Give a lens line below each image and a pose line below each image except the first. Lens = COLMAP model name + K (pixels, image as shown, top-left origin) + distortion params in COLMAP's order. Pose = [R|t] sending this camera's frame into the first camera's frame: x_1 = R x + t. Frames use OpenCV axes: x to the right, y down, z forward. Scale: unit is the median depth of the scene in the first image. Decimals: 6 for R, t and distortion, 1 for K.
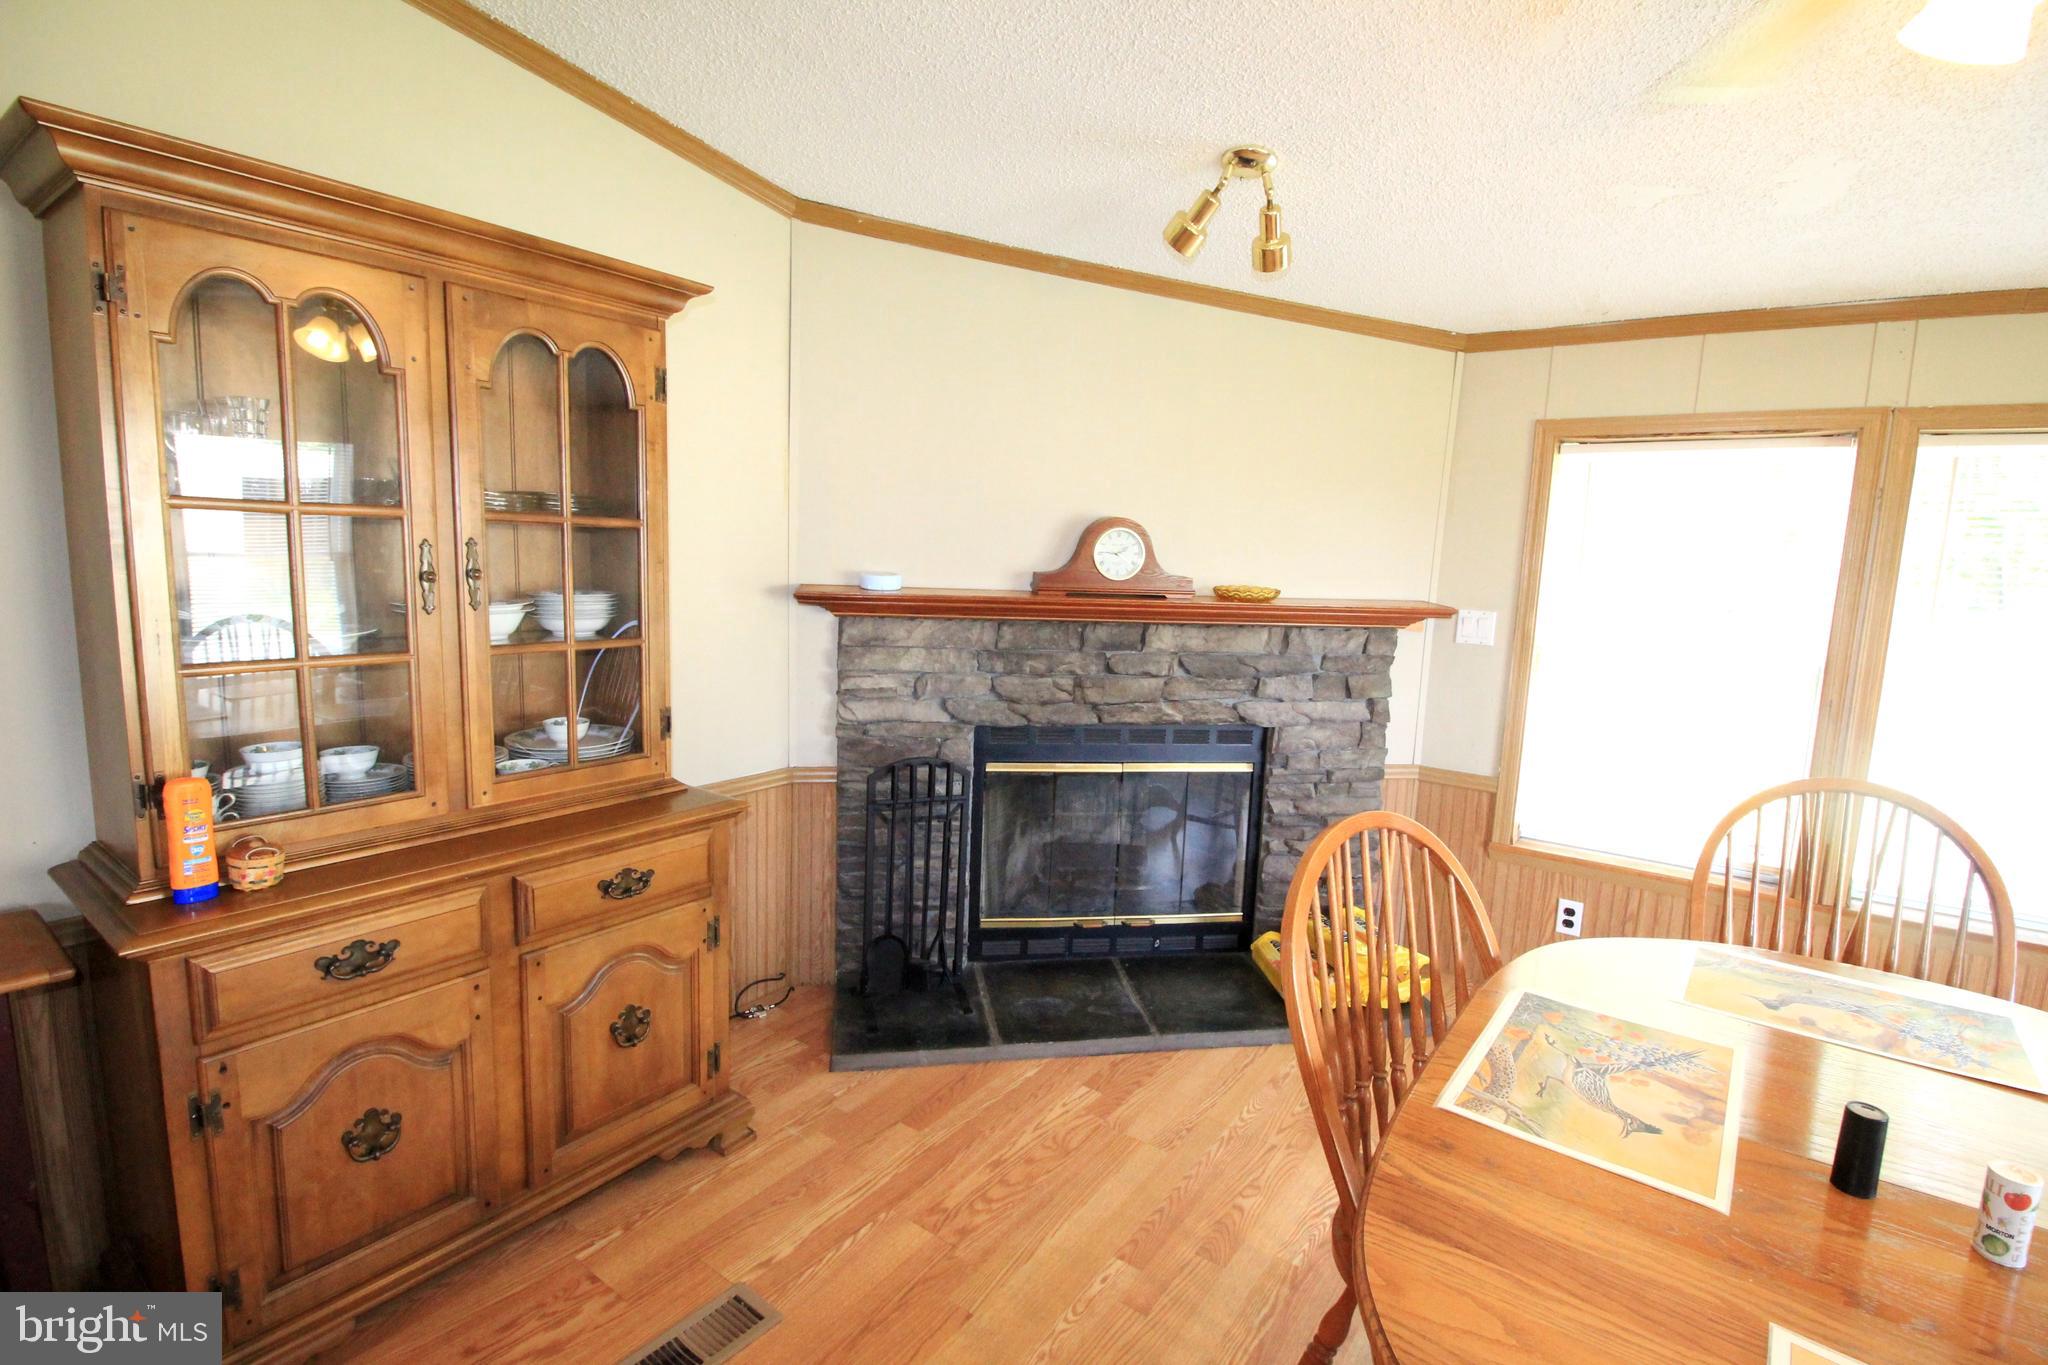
lens RADIAL K [[956.8, 0, 1026.0], [0, 956.8, 681.7], [0, 0, 1]] dist [0.010679, -0.021289]
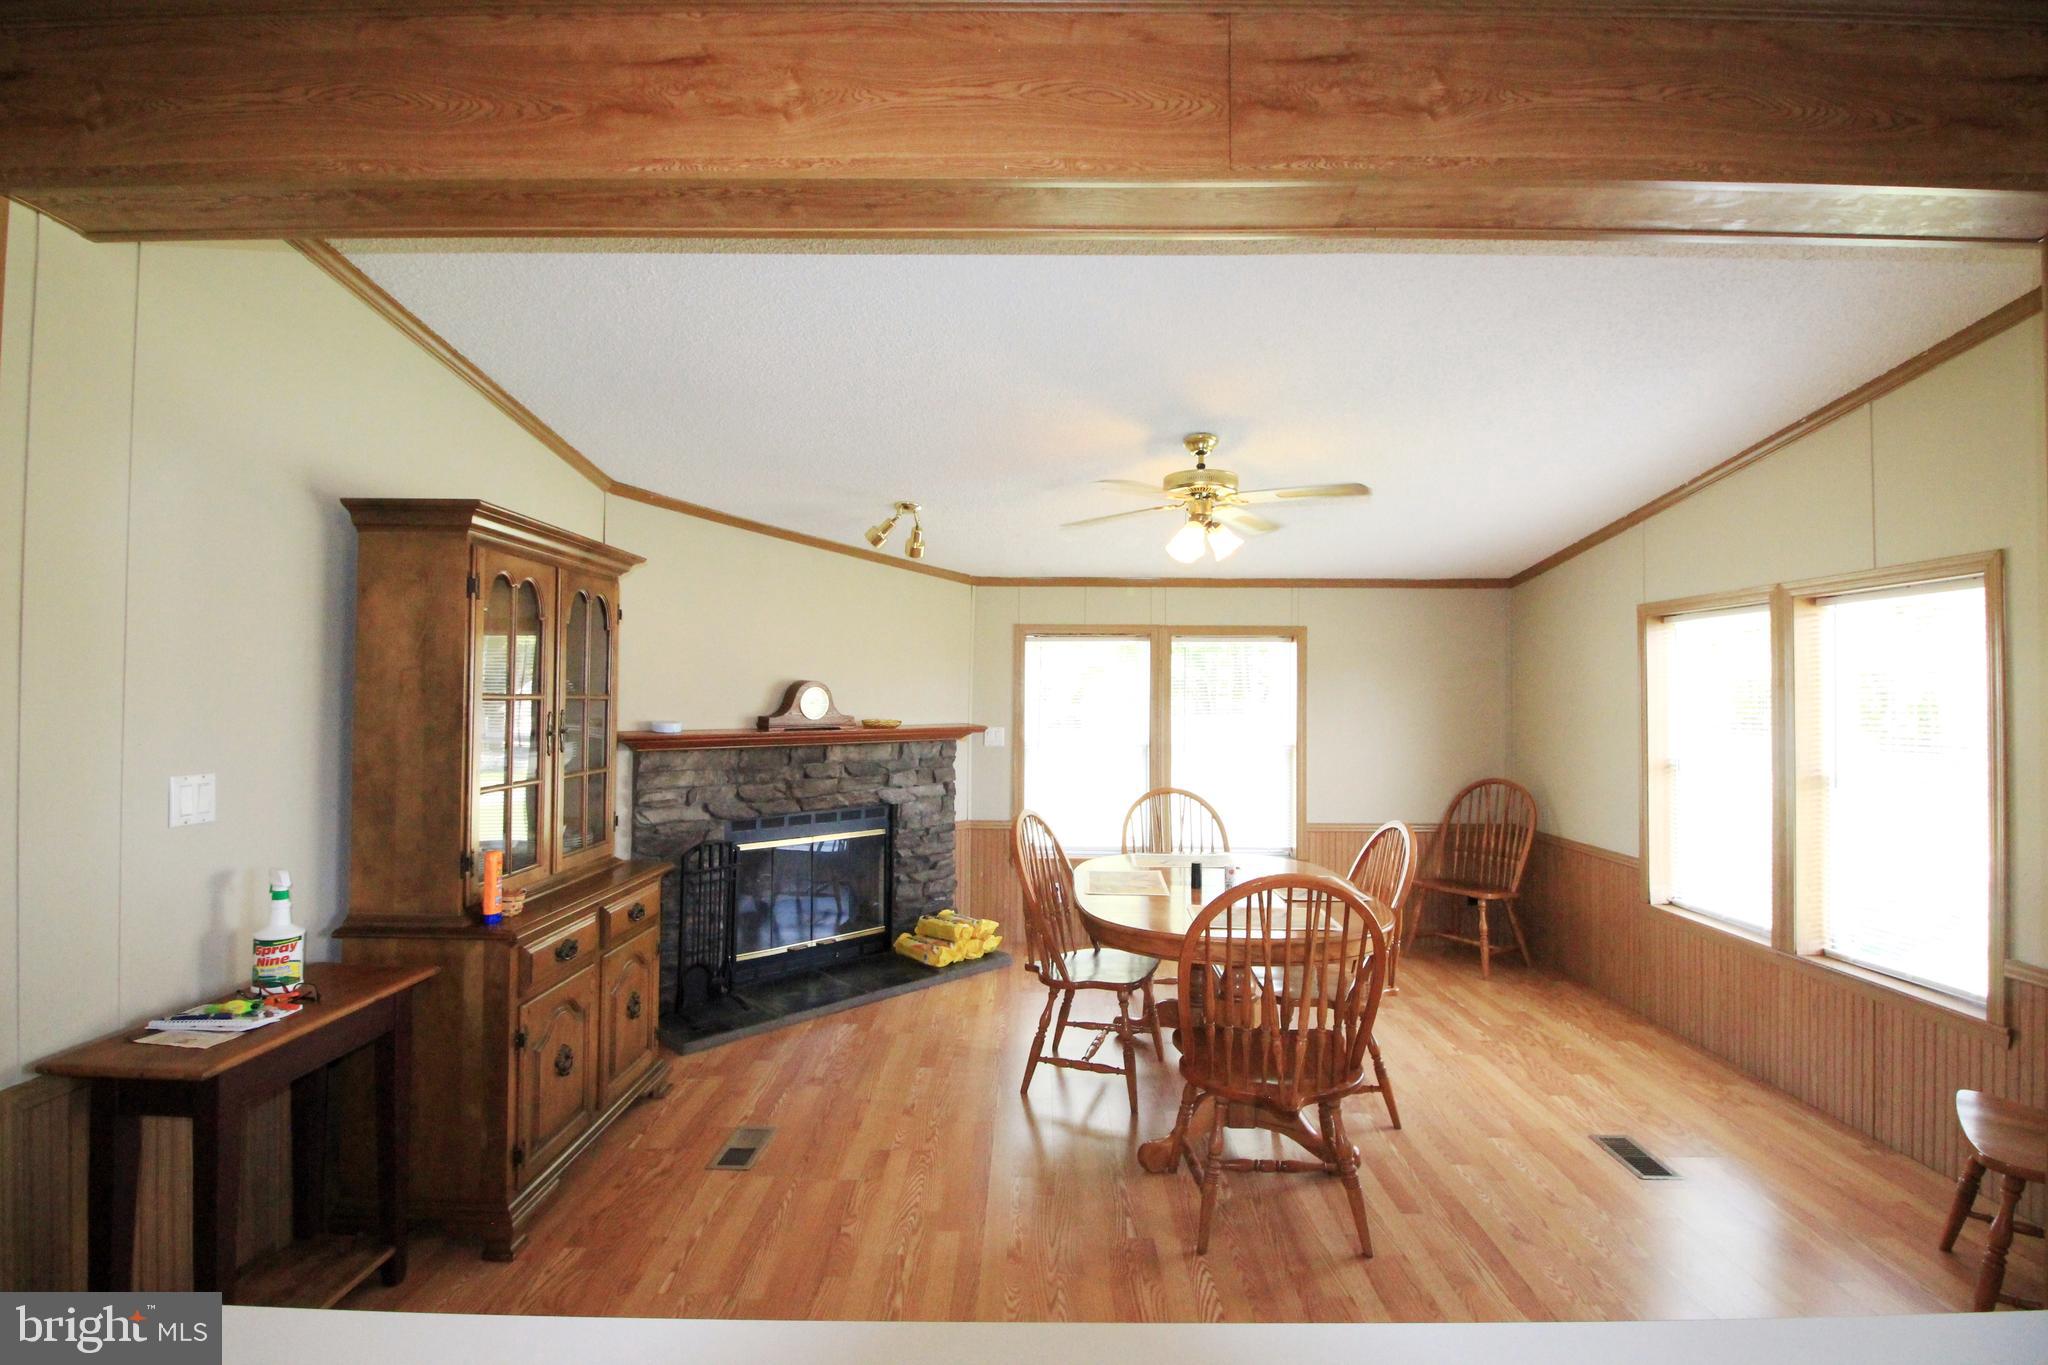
lens RADIAL K [[956.8, 0, 1026.0], [0, 956.8, 681.7], [0, 0, 1]] dist [0.010679, -0.021289]
pose [[0.816940, -0.022806, 0.576271, -0.527504], [0.102350, 0.989090, -0.105953, 0.038432], [-0.567568, 0.145538, 0.810361, -0.510030]]
